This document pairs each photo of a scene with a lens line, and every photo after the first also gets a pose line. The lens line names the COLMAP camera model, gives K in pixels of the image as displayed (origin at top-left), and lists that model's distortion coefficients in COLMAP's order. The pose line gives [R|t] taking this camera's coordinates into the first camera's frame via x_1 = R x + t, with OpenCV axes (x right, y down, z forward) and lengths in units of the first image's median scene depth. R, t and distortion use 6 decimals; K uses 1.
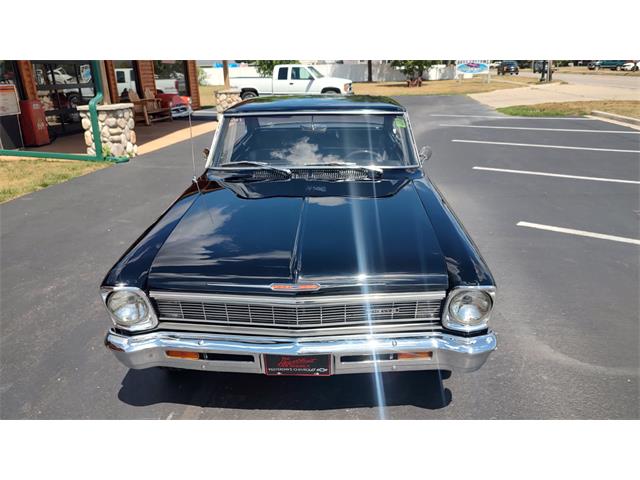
lens RADIAL K [[461.9, 0, 316.6], [0, 461.9, 250.3], [0, 0, 1]] dist [0.017020, -0.022842]
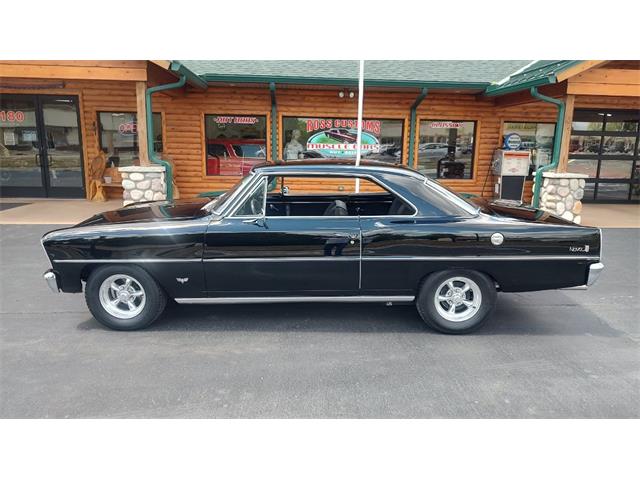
lens RADIAL K [[461.9, 0, 321.5], [0, 461.9, 238.1], [0, 0, 1]] dist [0.017020, -0.022842]
pose [[0.213320, 0.214301, -0.953189, 1.285746], [-0.372331, 0.919849, 0.123479, -0.326160], [0.903252, 0.328561, 0.276013, 0.838051]]
